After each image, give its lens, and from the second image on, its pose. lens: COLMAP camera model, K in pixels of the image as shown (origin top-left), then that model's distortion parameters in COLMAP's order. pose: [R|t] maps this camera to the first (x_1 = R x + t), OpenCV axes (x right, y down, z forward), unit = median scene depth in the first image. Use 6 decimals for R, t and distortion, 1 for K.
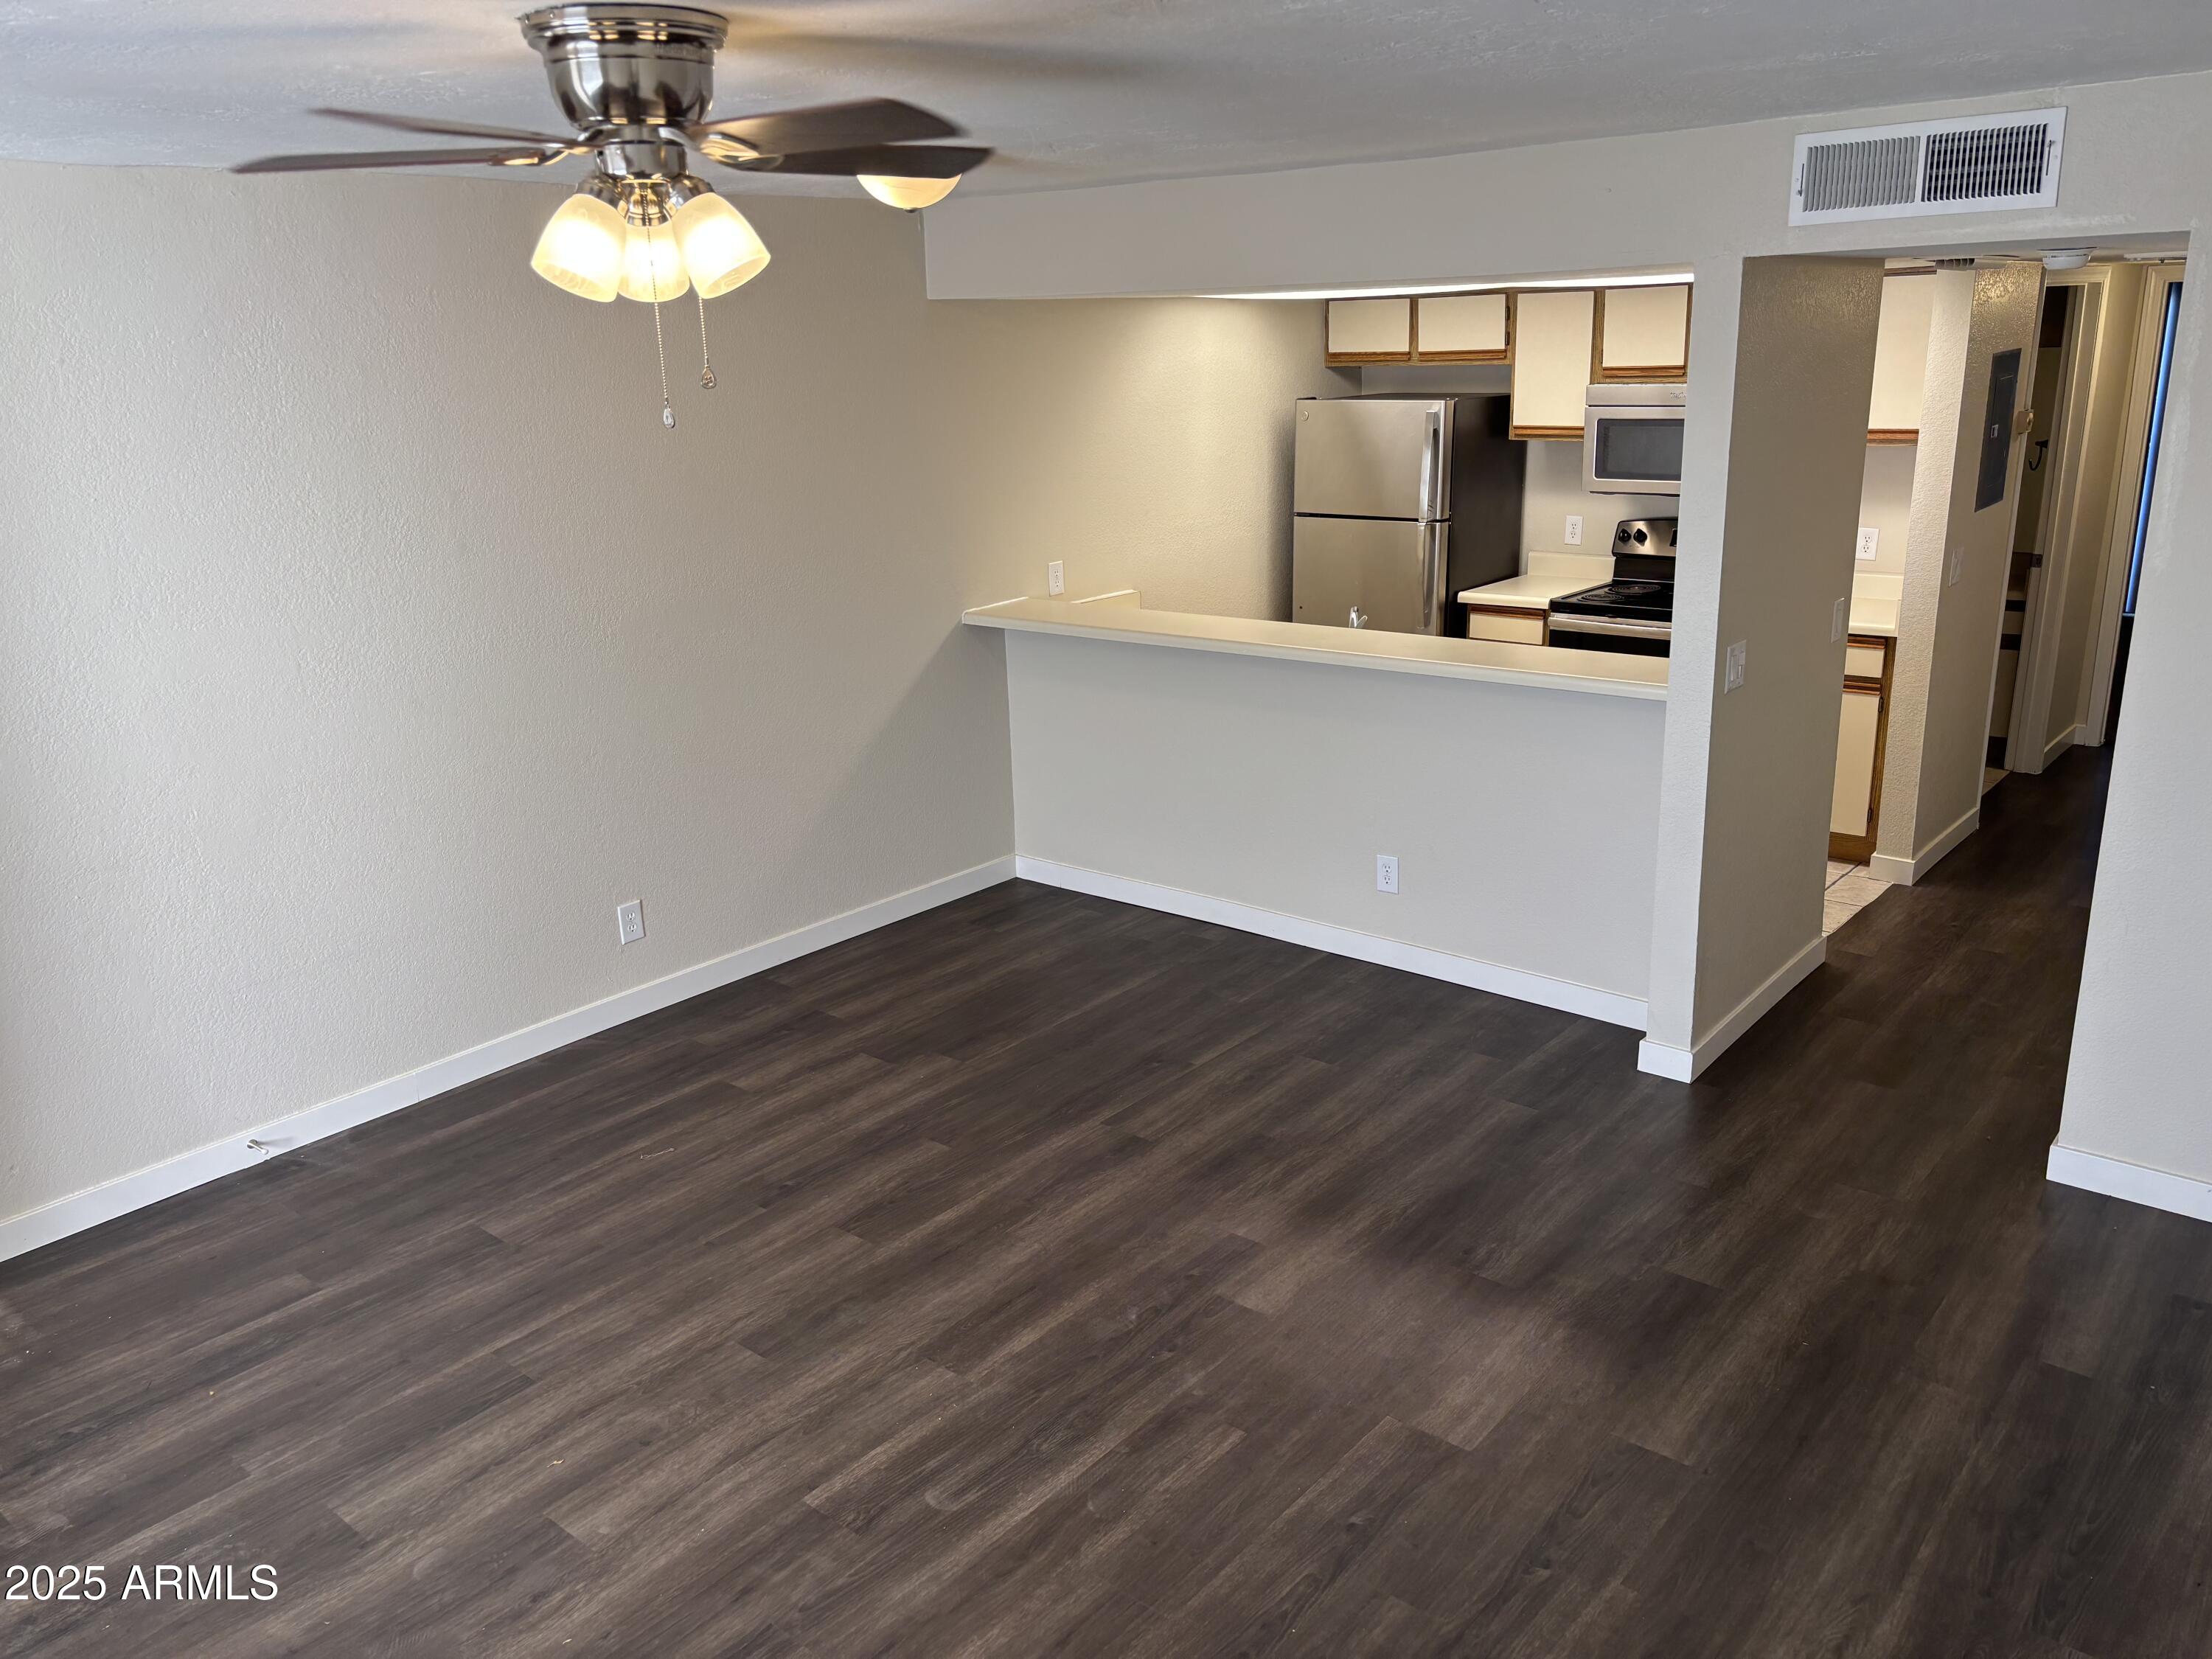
lens RADIAL K [[1691.3, 0, 1110.6], [0, 1691.3, 843.3], [0, 0, 1]] dist [0.056992, -0.045526]
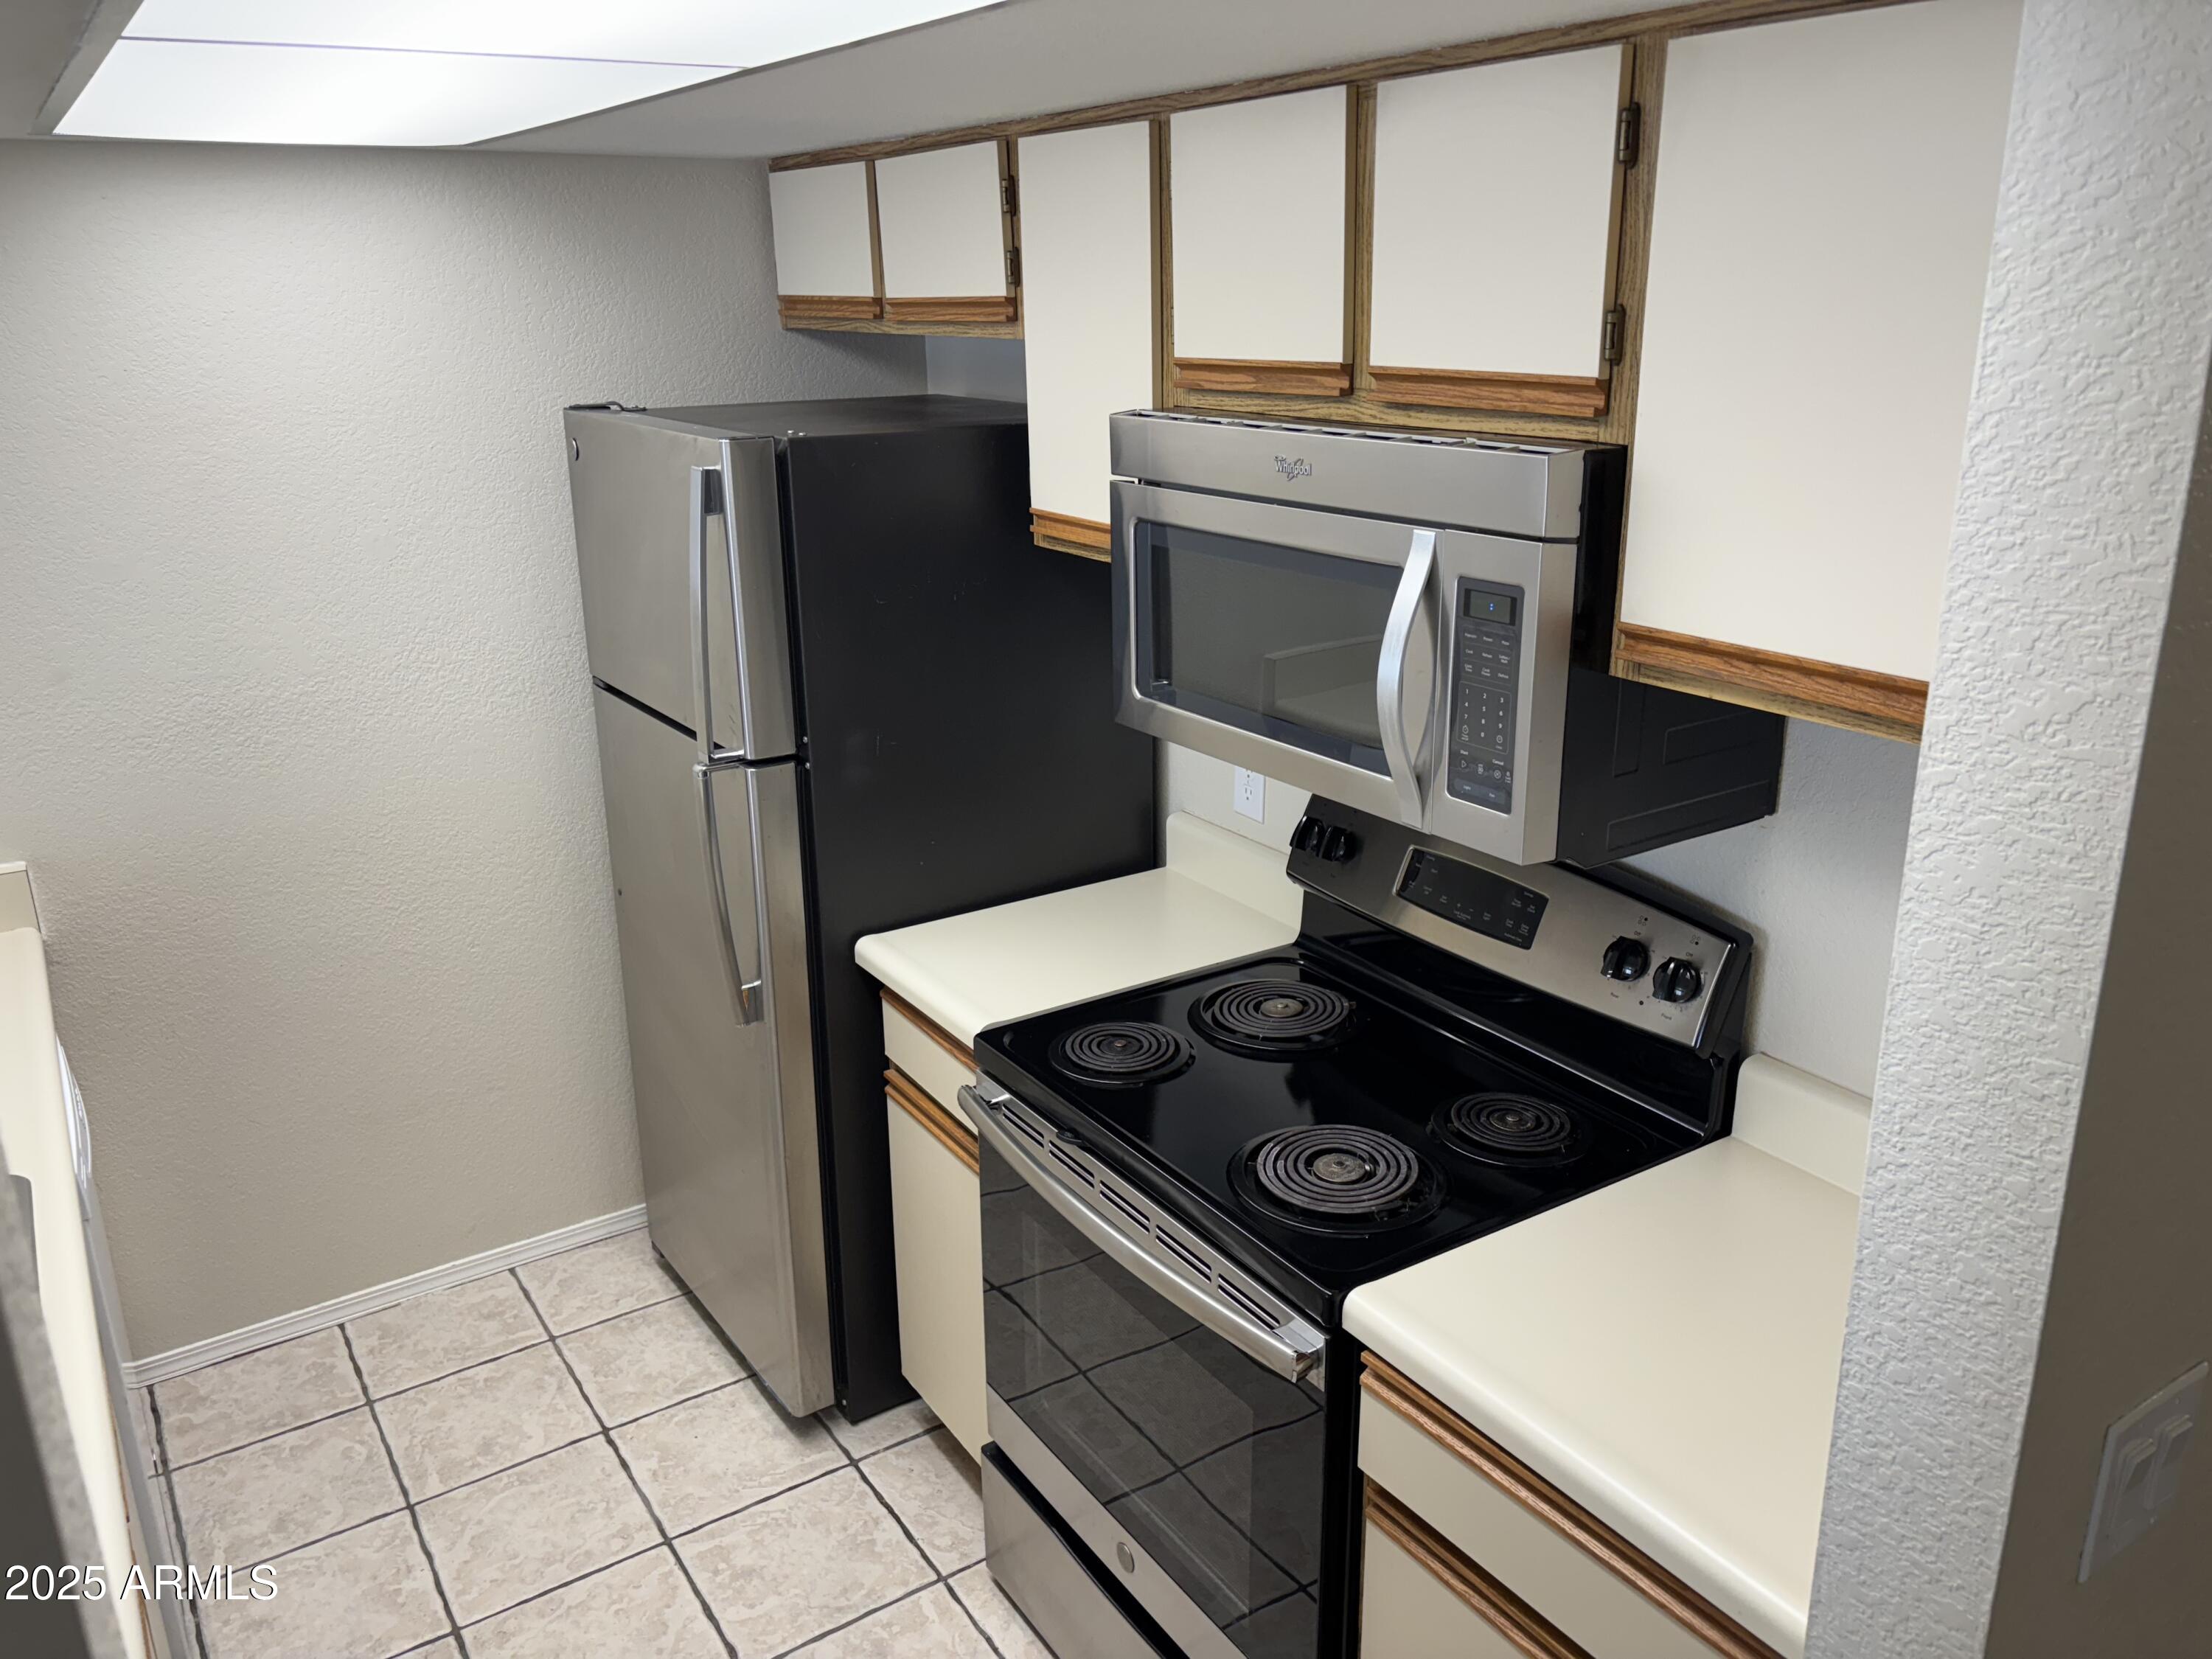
lens RADIAL K [[1691.3, 0, 1107.0], [0, 1691.3, 837.8], [0, 0, 1]] dist [0.056992, -0.045526]
pose [[0.956067, 0.109036, -0.272116, 0.568886], [-0.101559, 0.993965, 0.041456, -0.304614], [0.274994, -0.011998, 0.961371, 1.038179]]
